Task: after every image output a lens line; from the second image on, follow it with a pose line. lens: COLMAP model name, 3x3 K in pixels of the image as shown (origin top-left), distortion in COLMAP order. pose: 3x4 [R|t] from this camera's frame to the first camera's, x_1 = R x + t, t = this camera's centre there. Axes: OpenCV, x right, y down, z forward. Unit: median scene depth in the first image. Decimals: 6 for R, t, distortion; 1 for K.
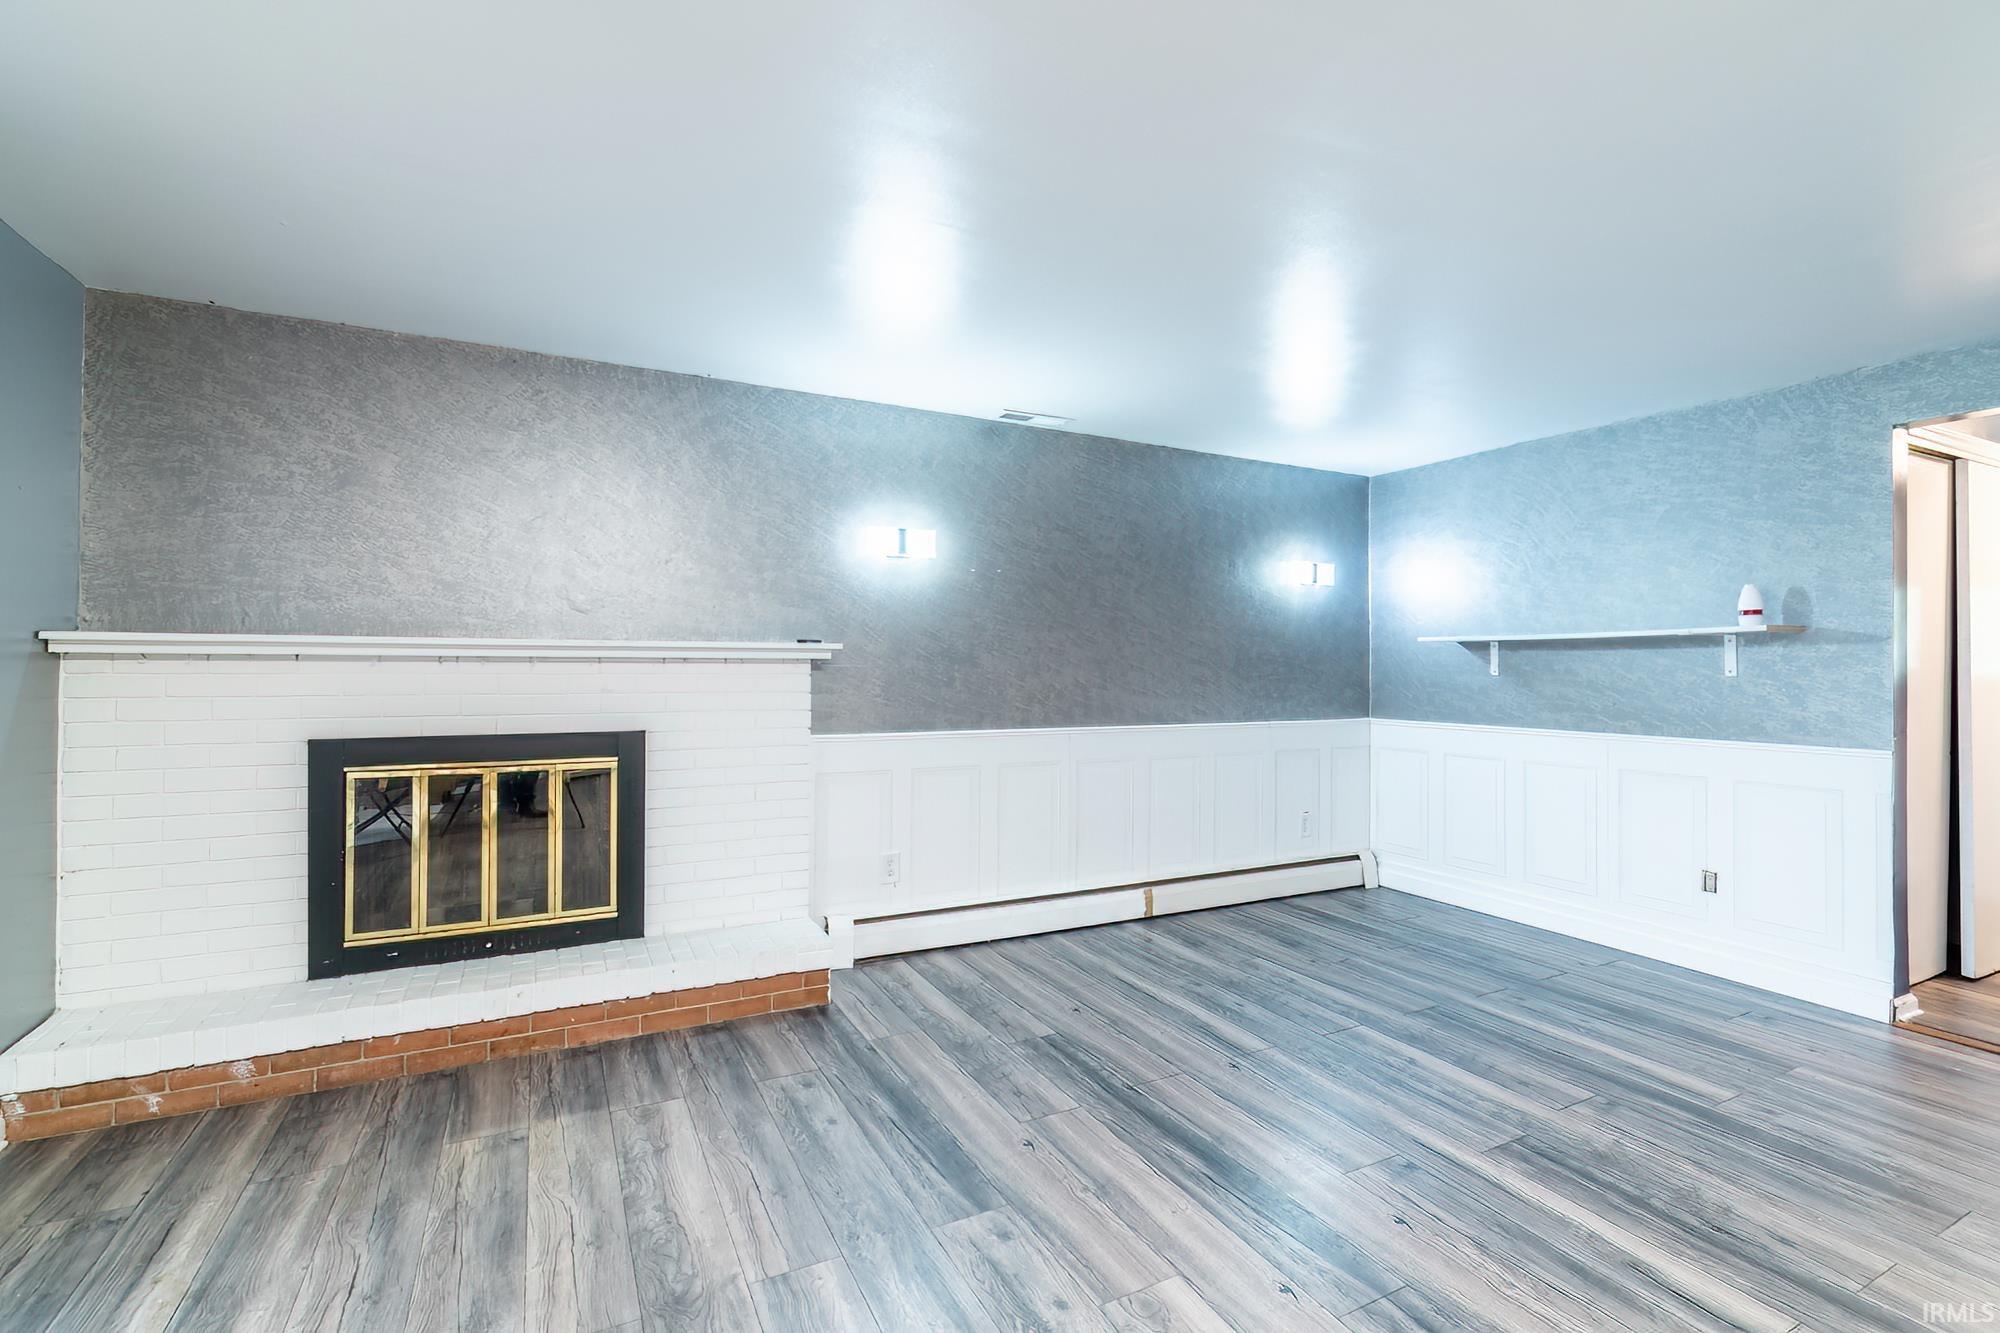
lens RADIAL K [[883.0, 0, 1000.1], [0, 883.0, 659.8], [0, 0, 1]] dist [-0.010134, 0.000791]
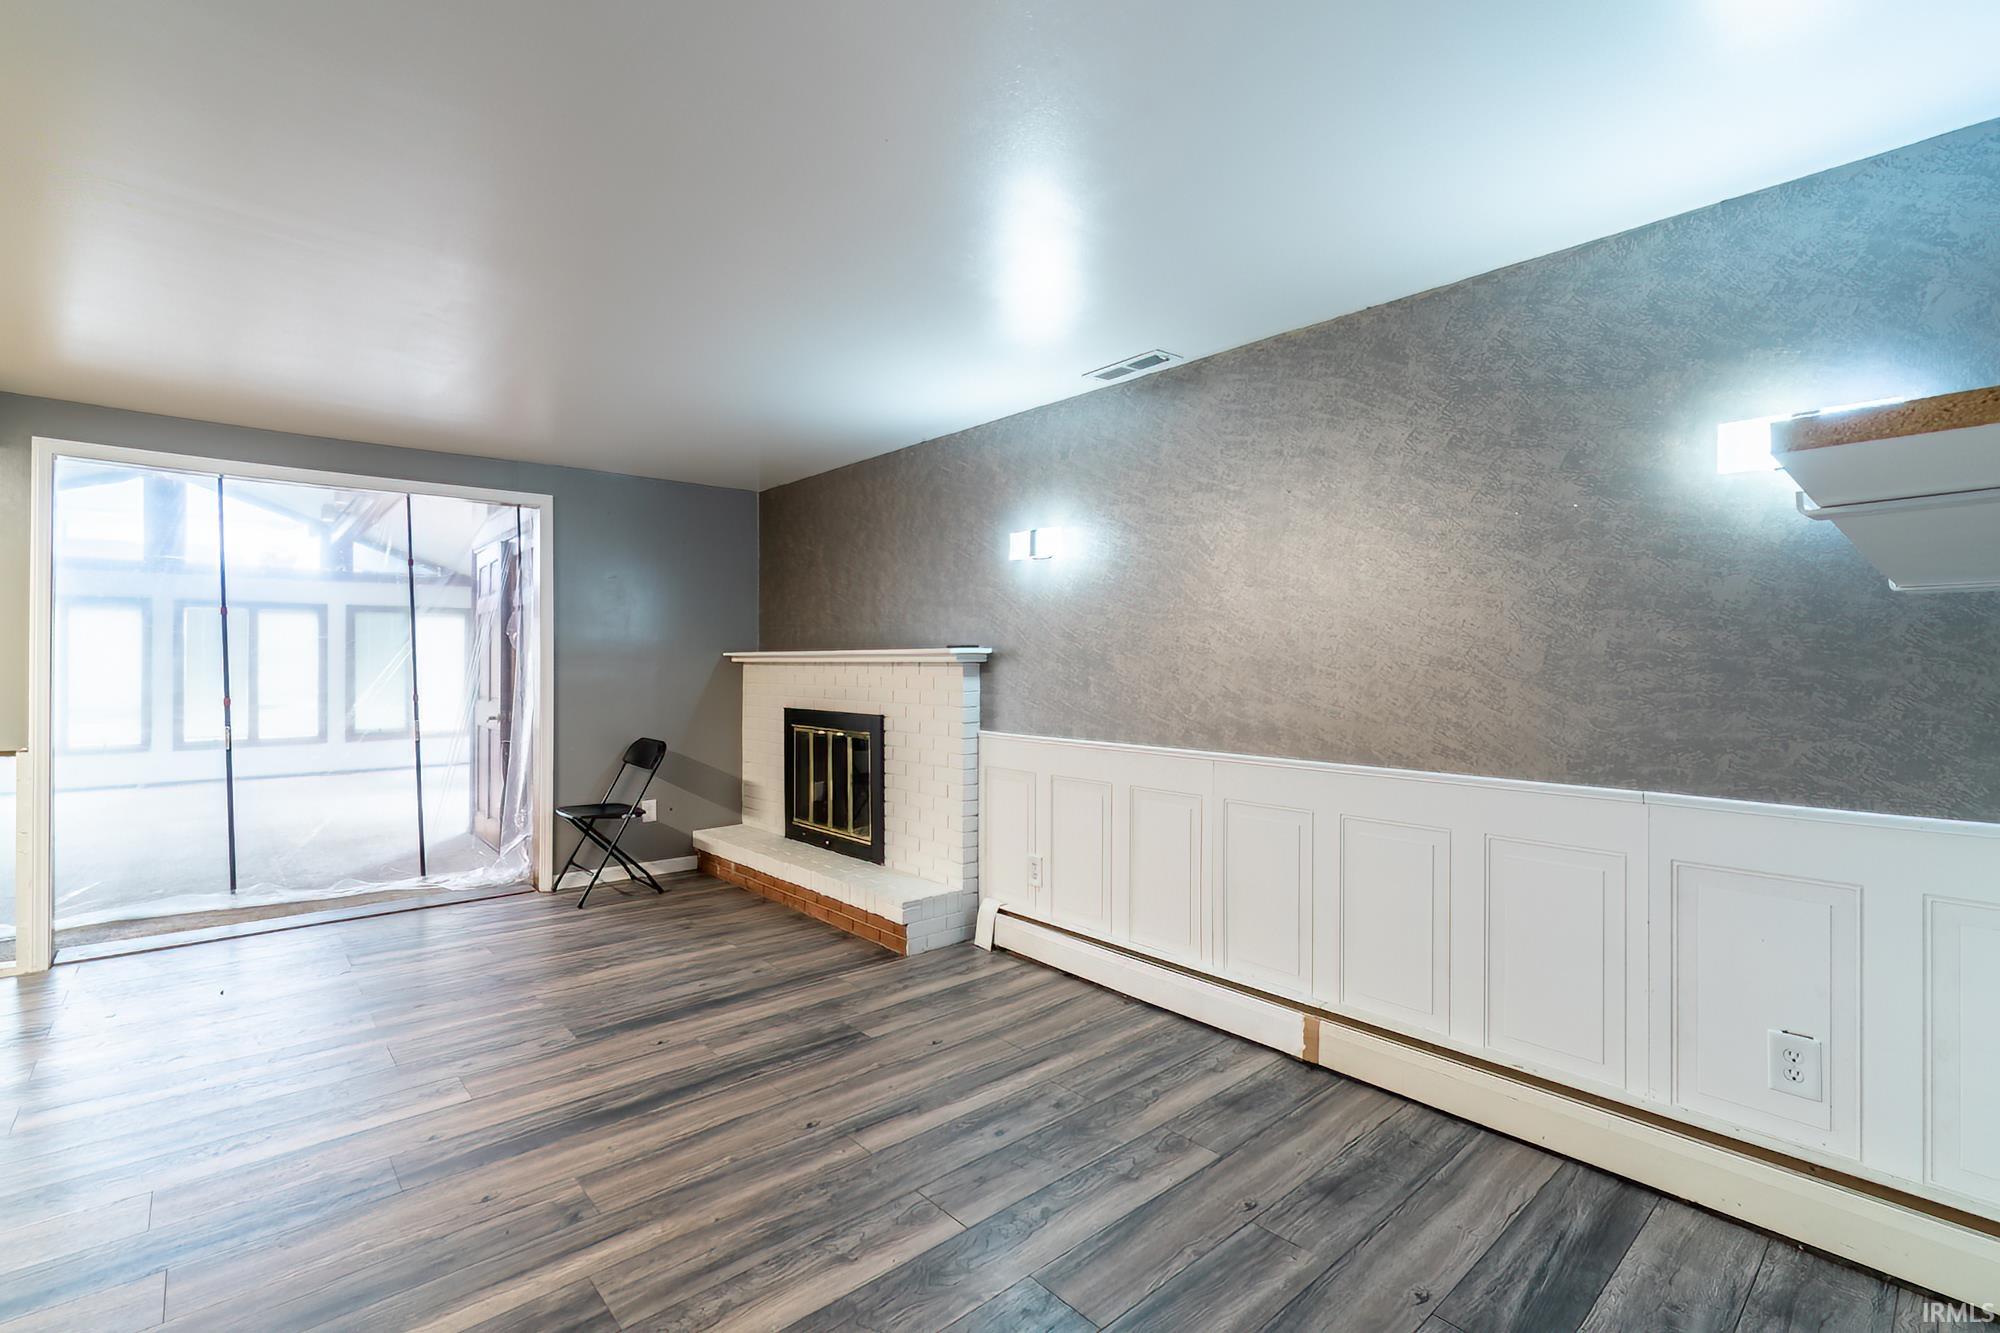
lens RADIAL K [[883.0, 0, 933.9], [0, 883.0, 662.6], [0, 0, 1]] dist [-0.010134, 0.000791]
pose [[0.221119, -0.006938, -0.975222, 0.950370], [0.001859, 0.999976, -0.006692, 0.007492], [0.975245, -0.000333, 0.221127, 0.769657]]
